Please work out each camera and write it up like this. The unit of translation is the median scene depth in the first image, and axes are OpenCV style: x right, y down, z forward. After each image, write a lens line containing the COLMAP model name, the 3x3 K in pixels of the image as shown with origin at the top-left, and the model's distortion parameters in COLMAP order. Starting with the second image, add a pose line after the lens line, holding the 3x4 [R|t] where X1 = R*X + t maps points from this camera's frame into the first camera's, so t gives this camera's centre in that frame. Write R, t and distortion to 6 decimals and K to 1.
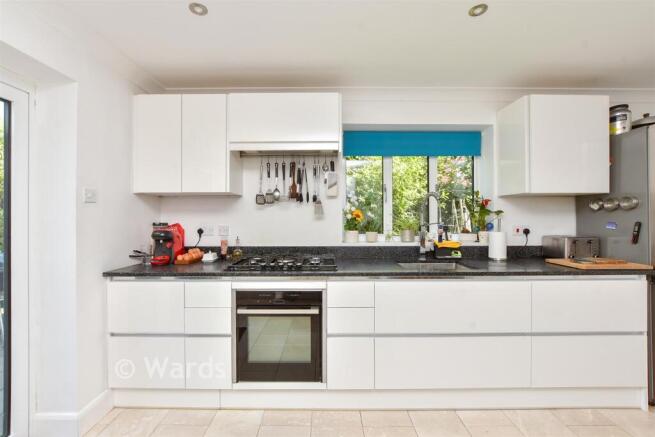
lens RADIAL K [[300.1, 0, 327.5], [0, 300.1, 218.5], [0, 0, 1]] dist [-0.000161, -0.000067]
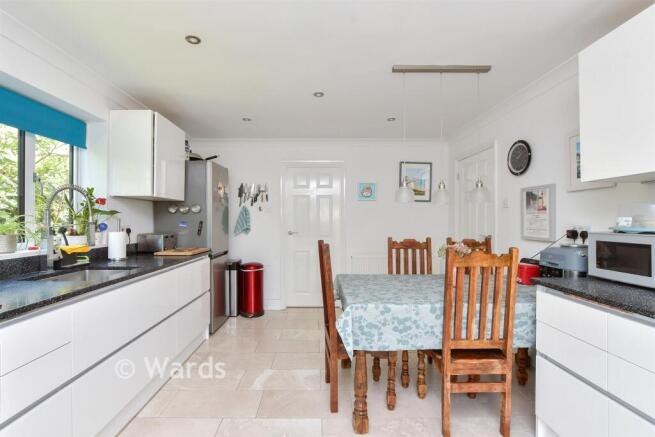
lens RADIAL K [[292.9, 0, 327.5], [0, 292.9, 218.5], [0, 0, 1]] dist [-0.000411, -0.000039]
pose [[0.000588, 0.009008, 0.999959, -0.400243], [0.005408, 0.999945, -0.009011, 0.013079], [-0.999985, 0.005413, 0.000539, 0.300318]]
